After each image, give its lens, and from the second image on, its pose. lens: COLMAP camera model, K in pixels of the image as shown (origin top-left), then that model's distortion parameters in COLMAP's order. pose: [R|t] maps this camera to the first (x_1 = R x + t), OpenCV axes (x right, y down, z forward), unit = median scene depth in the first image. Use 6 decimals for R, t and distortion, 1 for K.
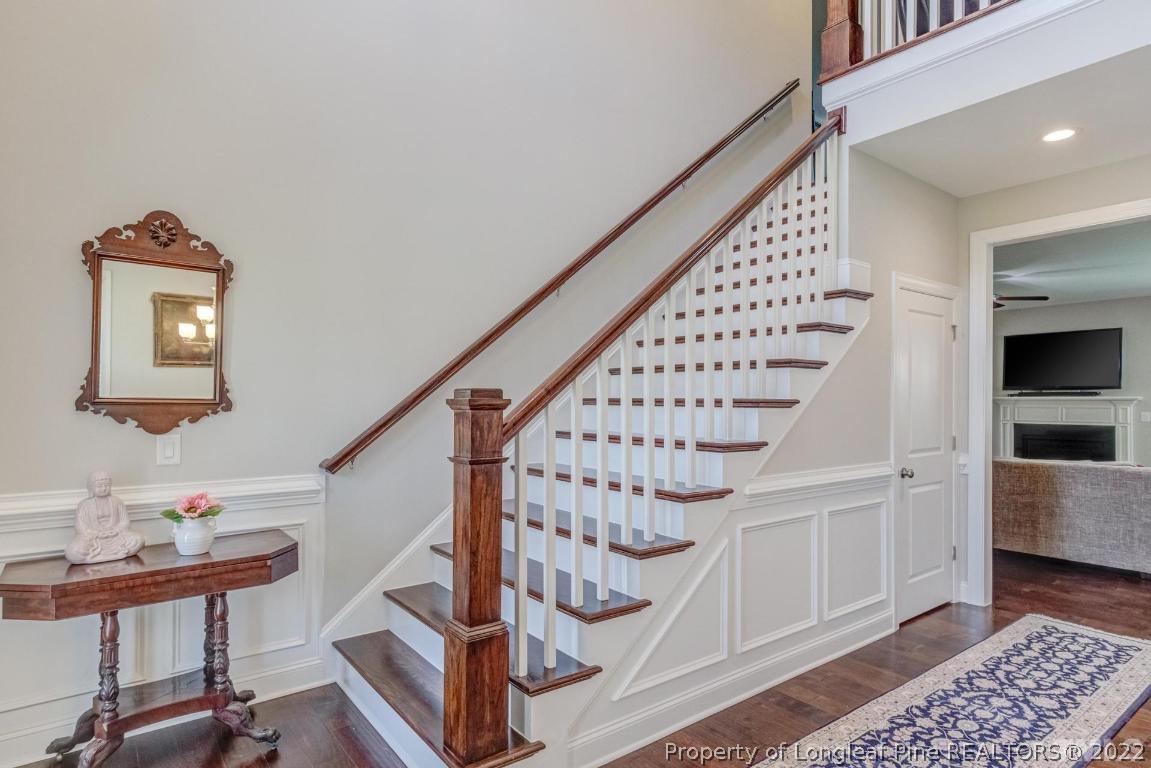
lens RADIAL K [[625.0, 0, 575.5], [0, 625.0, 392.6], [0, 0, 1]] dist [-0.003832, -0.000389]
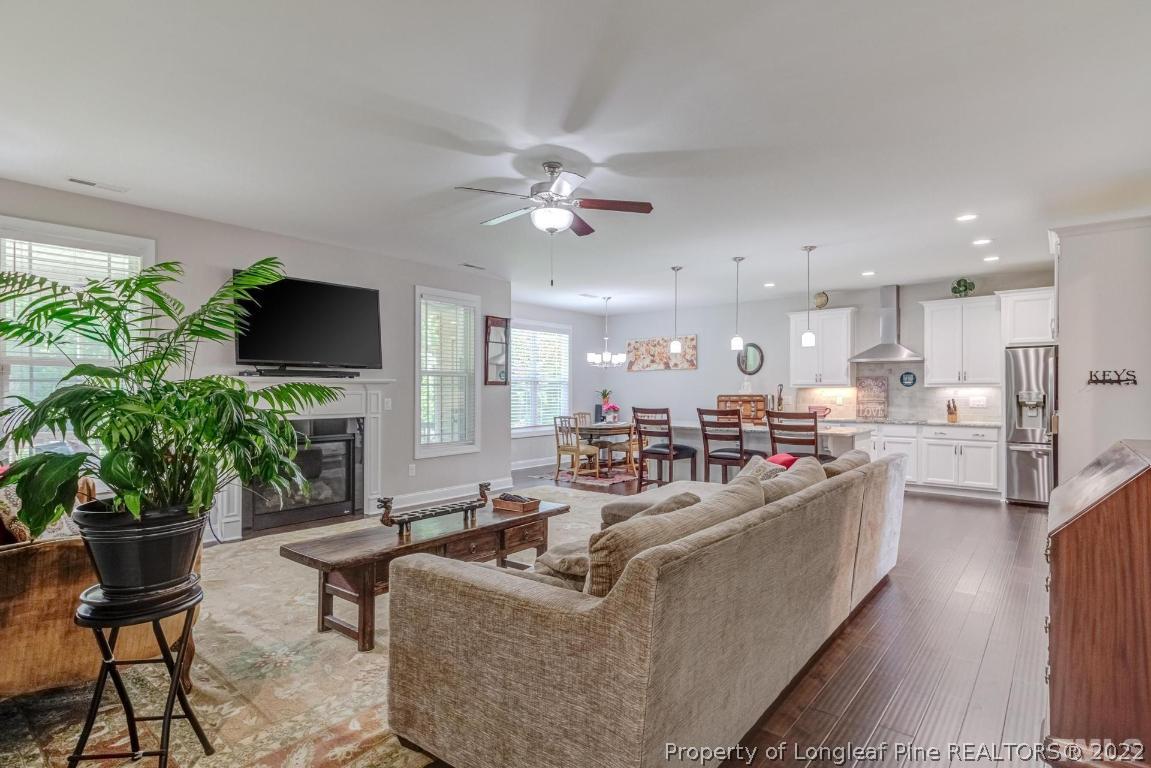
lens RADIAL K [[590.7, 0, 568.0], [0, 590.7, 384.4], [0, 0, 1]] dist [0.002103, -0.000211]
pose [[-0.218859, 0.010446, 0.975701, 0.275121], [-0.013182, 0.999820, -0.013661, 0.063736], [-0.975667, -0.015851, -0.218682, 2.831488]]
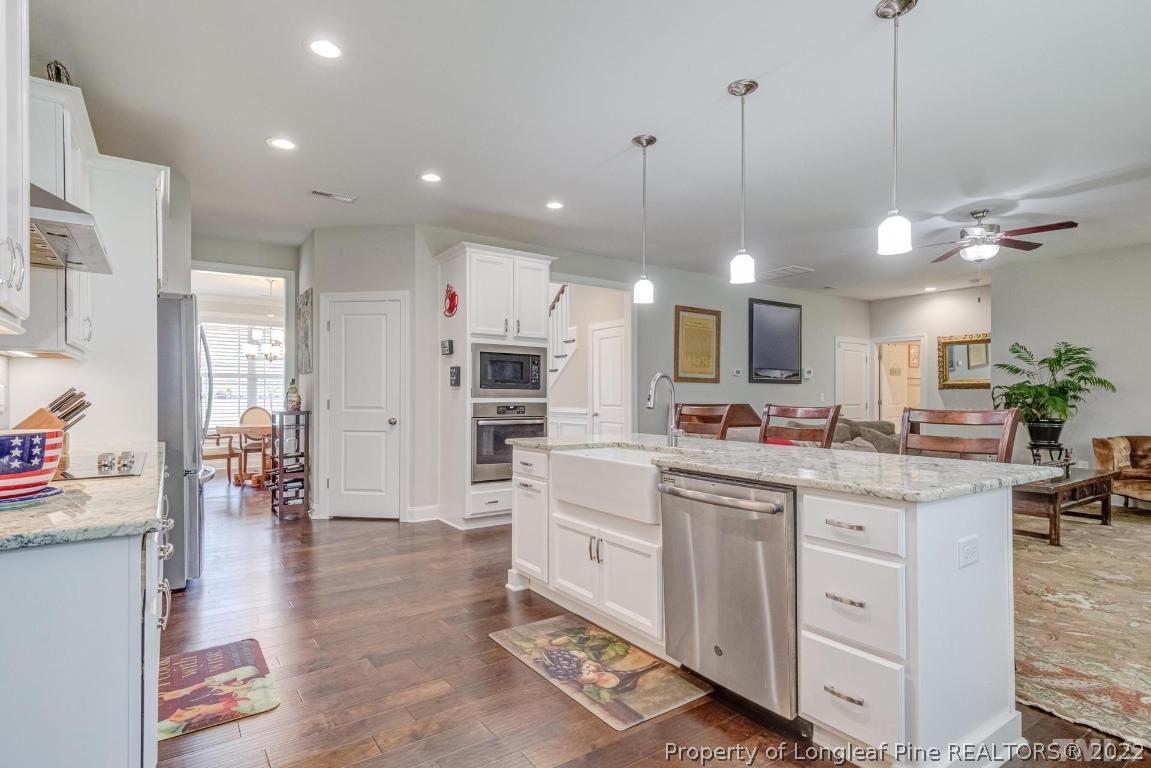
lens RADIAL K [[583.4, 0, 577.8], [0, 583.4, 393.5], [0, 0, 1]] dist [0.023577, -0.000640]
pose [[-0.036972, -0.006088, -0.999298, 3.512631], [0.010454, 0.999924, -0.006479, 0.094026], [0.999262, -0.010686, -0.036906, 1.384803]]
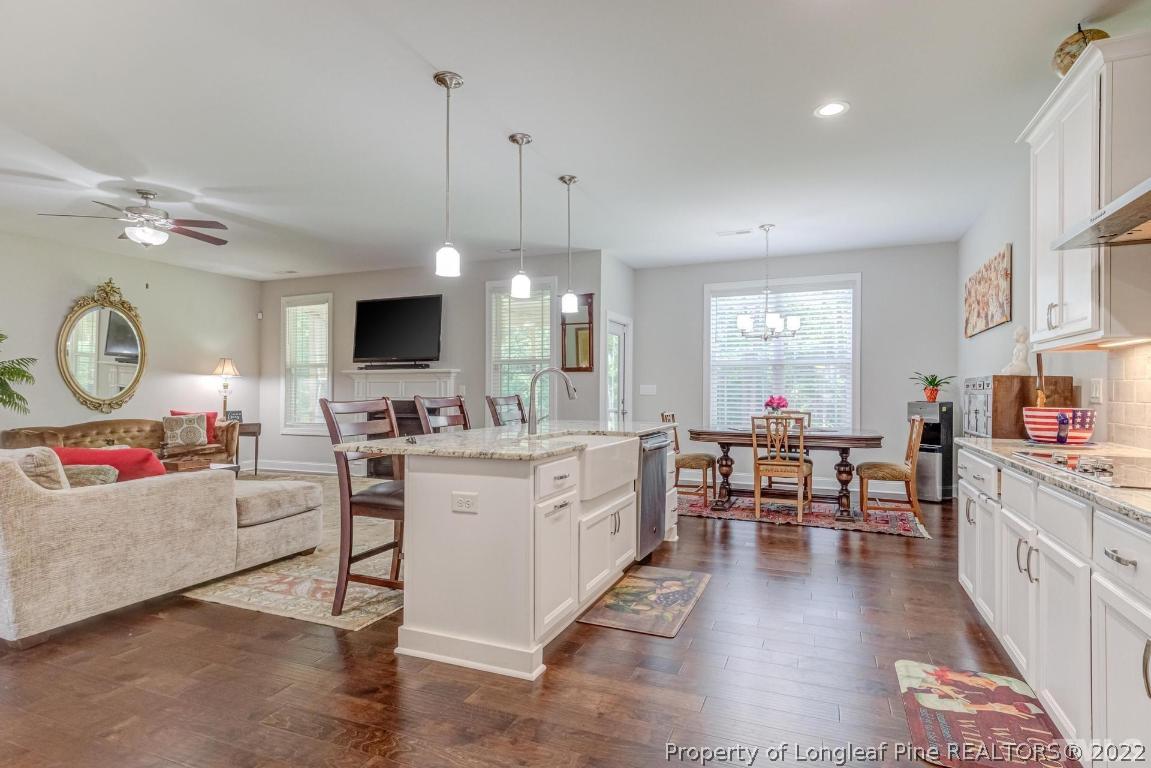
lens RADIAL K [[587.0, 0, 583.8], [0, 587.0, 384.4], [0, 0, 1]] dist [0.021708, -0.001172]
pose [[0.865412, 0.003784, 0.501046, 1.872304], [-0.005263, 0.999985, 0.001539, 0.084194], [-0.501033, -0.003969, 0.865419, 0.412303]]
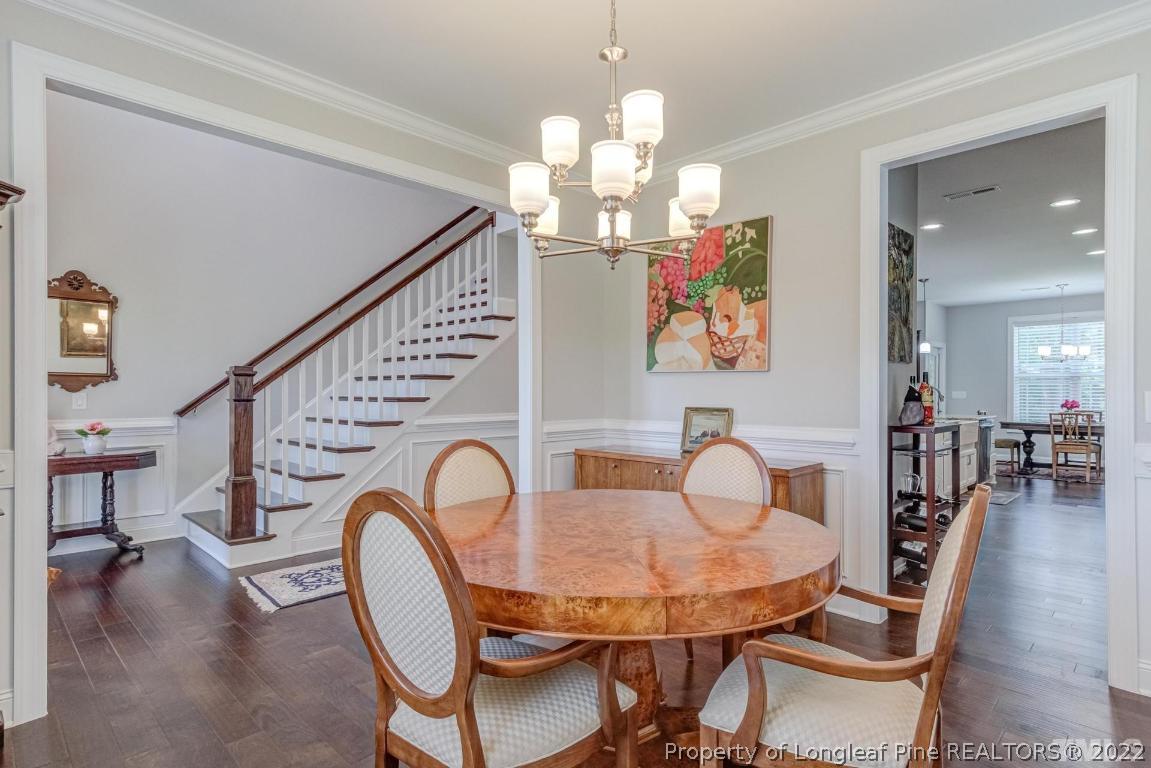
lens RADIAL K [[599.1, 0, 575.7], [0, 599.1, 388.8], [0, 0, 1]] dist [0.001834, -0.000400]
pose [[0.992444, -0.001595, 0.122688, 0.567052], [0.000858, 0.999981, 0.006061, 0.046004], [-0.122695, -0.005910, 0.992427, -0.909100]]
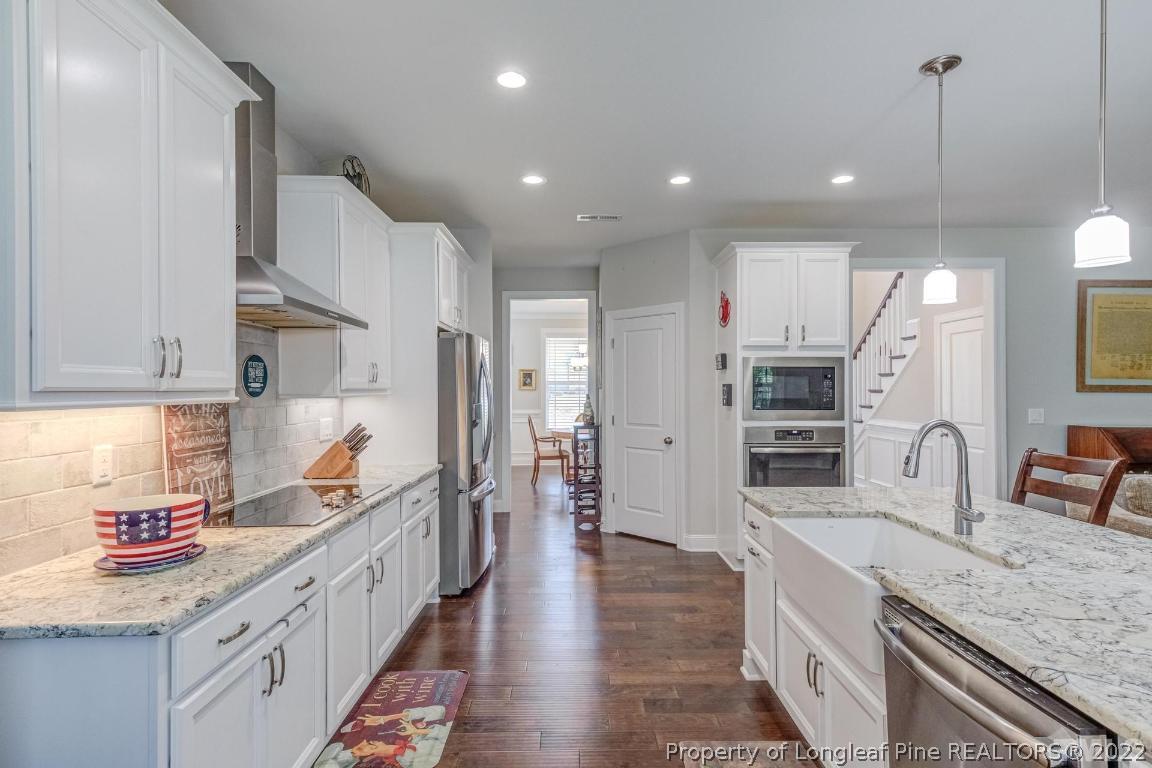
lens RADIAL K [[587.5, 0, 584.3], [0, 587.5, 384.4], [0, 0, 1]] dist [0.021708, -0.001172]
pose [[-0.589105, -0.004450, -0.808044, 3.248413], [0.011899, 0.999829, -0.014181, 0.013099], [0.807969, -0.017969, -0.588951, 1.577463]]
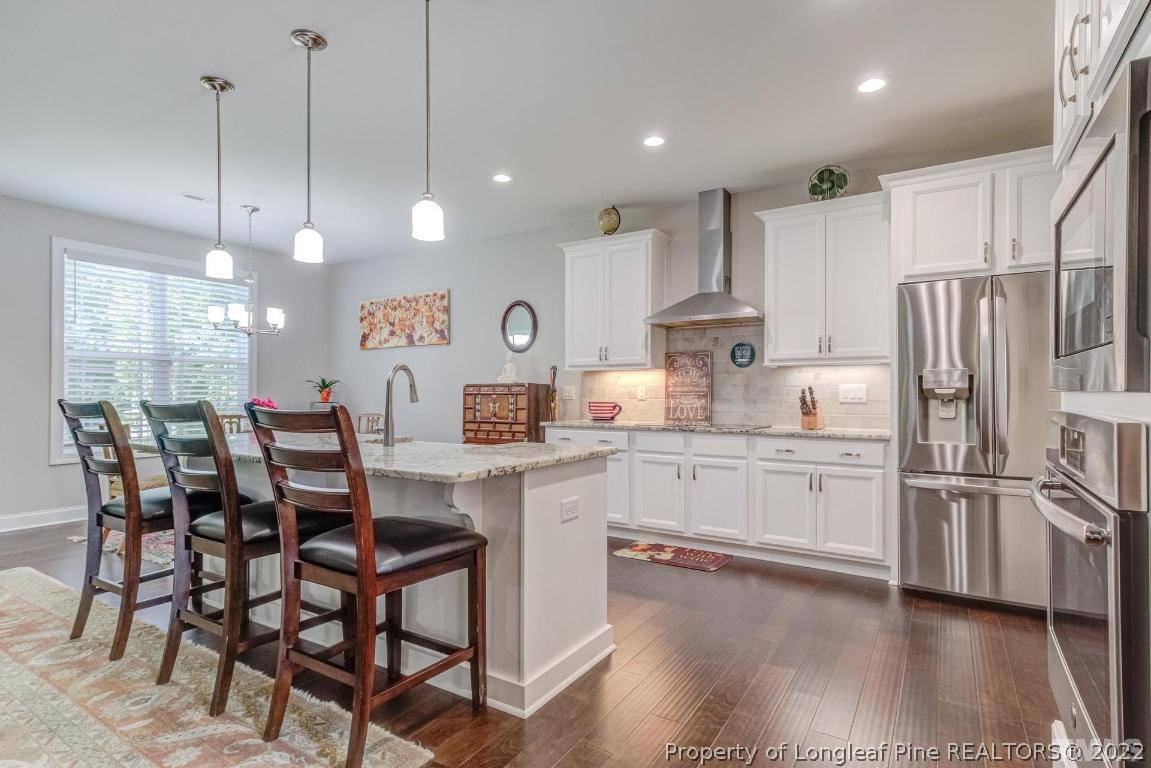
lens RADIAL K [[587.0, 0, 583.8], [0, 587.0, 384.4], [0, 0, 1]] dist [0.021708, -0.001172]
pose [[-0.356987, 0.013722, 0.934008, 1.365371], [-0.016286, 0.999649, -0.020911, 0.104137], [-0.933967, -0.022676, -0.356638, 1.562020]]
